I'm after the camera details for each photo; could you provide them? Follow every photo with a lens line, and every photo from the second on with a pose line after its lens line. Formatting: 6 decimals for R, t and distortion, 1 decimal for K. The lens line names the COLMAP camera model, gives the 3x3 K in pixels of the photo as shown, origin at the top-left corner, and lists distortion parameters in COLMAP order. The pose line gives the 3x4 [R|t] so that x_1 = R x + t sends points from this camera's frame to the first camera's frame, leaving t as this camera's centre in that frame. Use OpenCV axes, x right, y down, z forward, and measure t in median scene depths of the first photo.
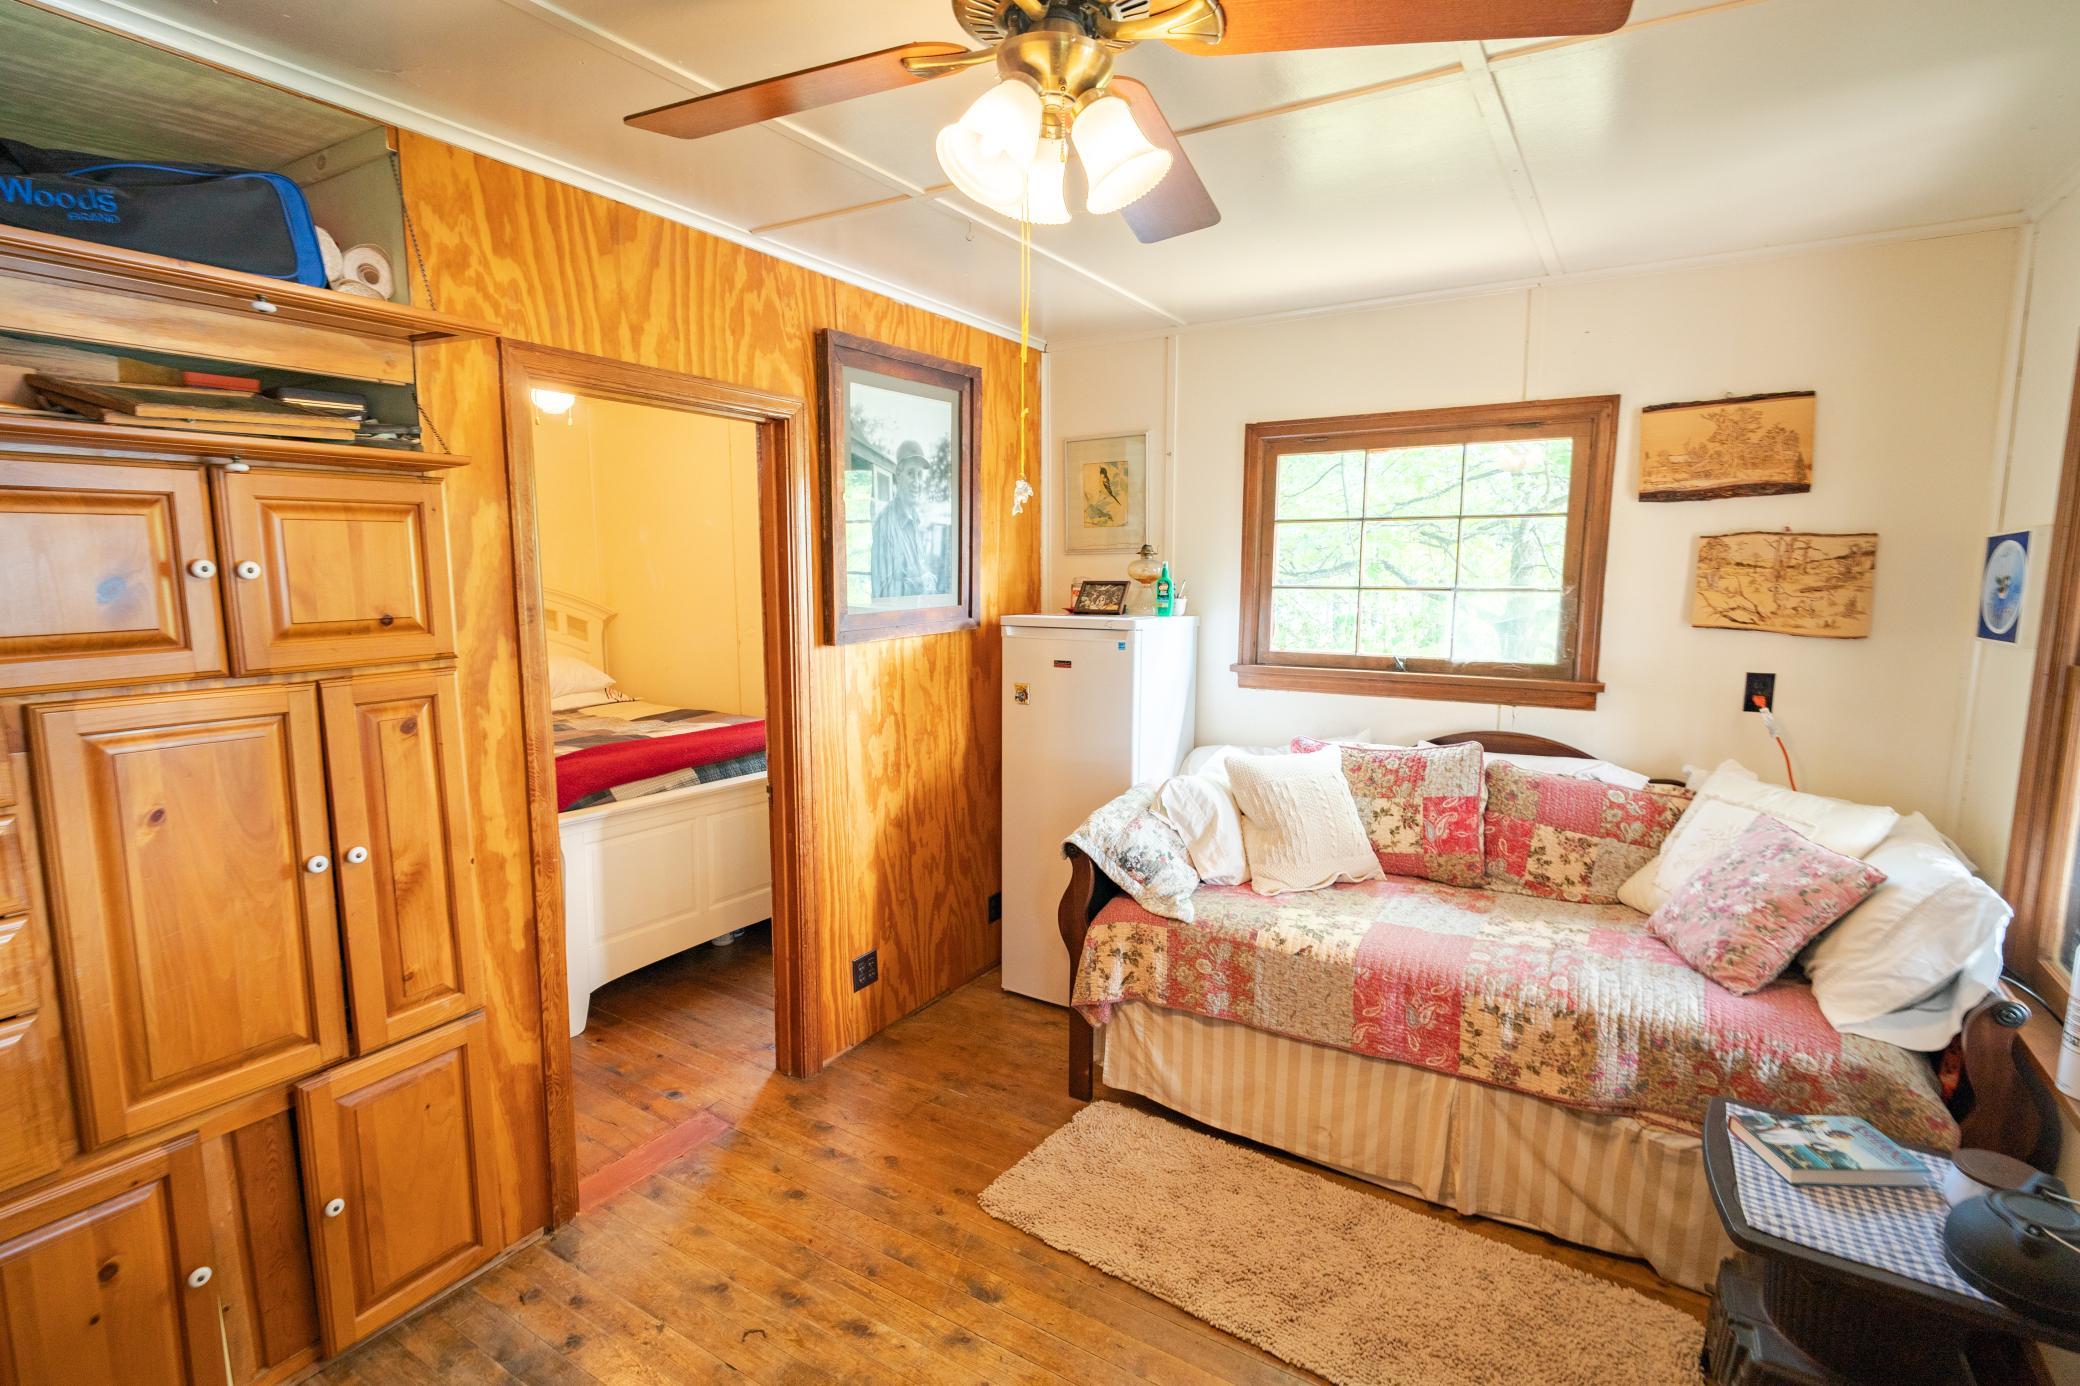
lens RADIAL K [[987.6, 0, 1044.0], [0, 987.6, 686.2], [0, 0, 1]] dist [0.002426, 0.000168]
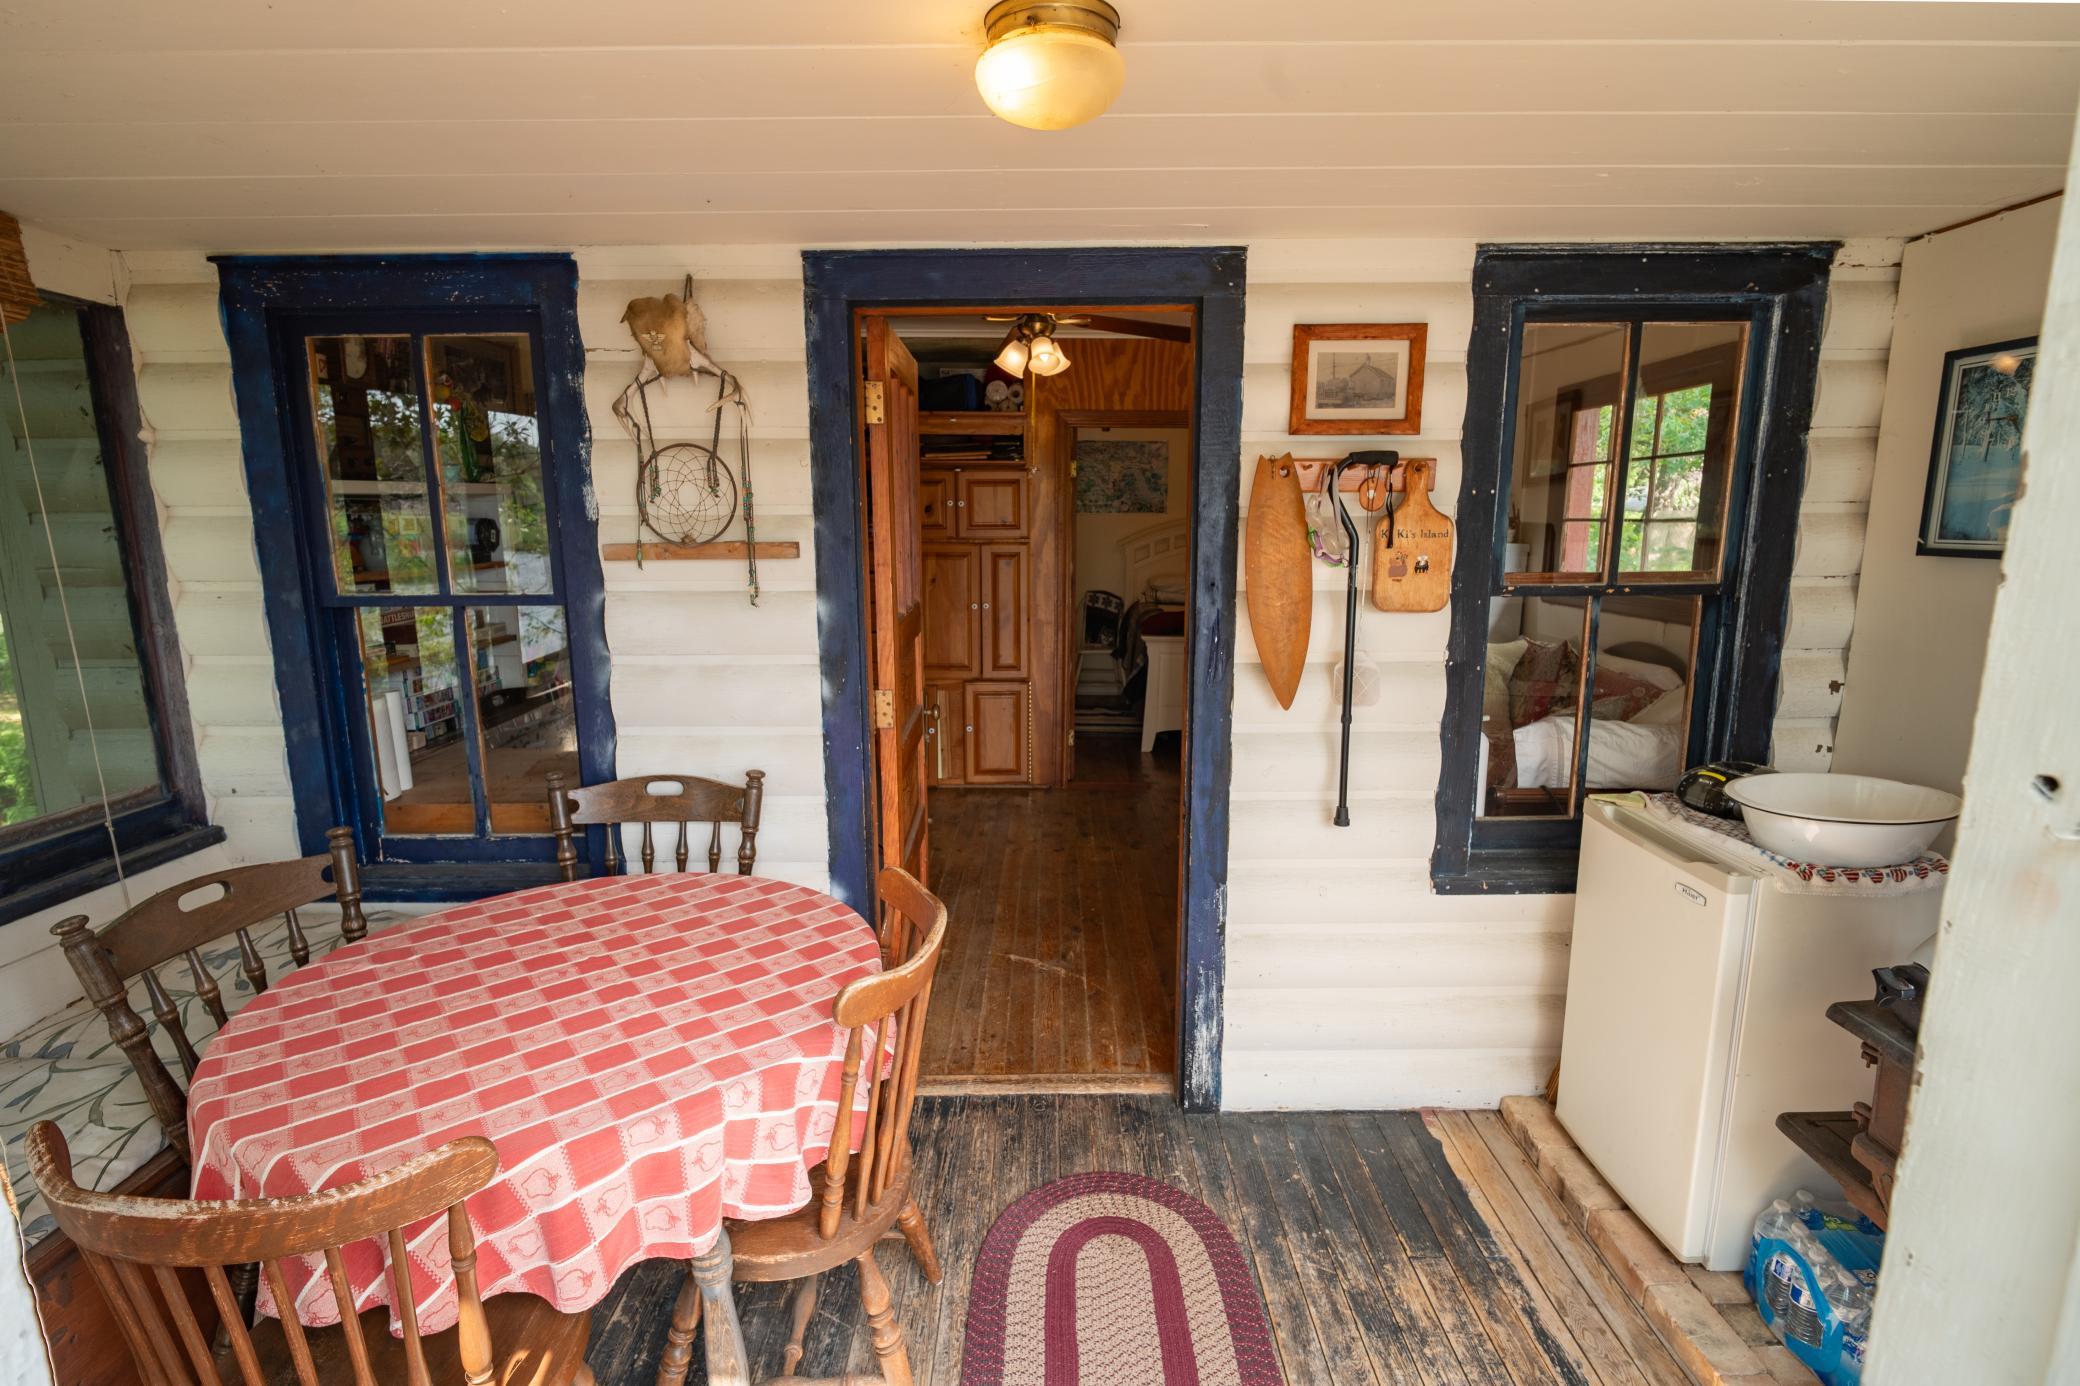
lens RADIAL K [[987.6, 0, 1041.9], [0, 987.6, 695.0], [0, 0, 1]] dist [0.002426, 0.000168]
pose [[0.520869, 0.148786, -0.840570, 1.431325], [-0.110716, 0.988151, 0.106302, 0.081388], [0.846426, 0.037696, 0.531170, -0.281408]]
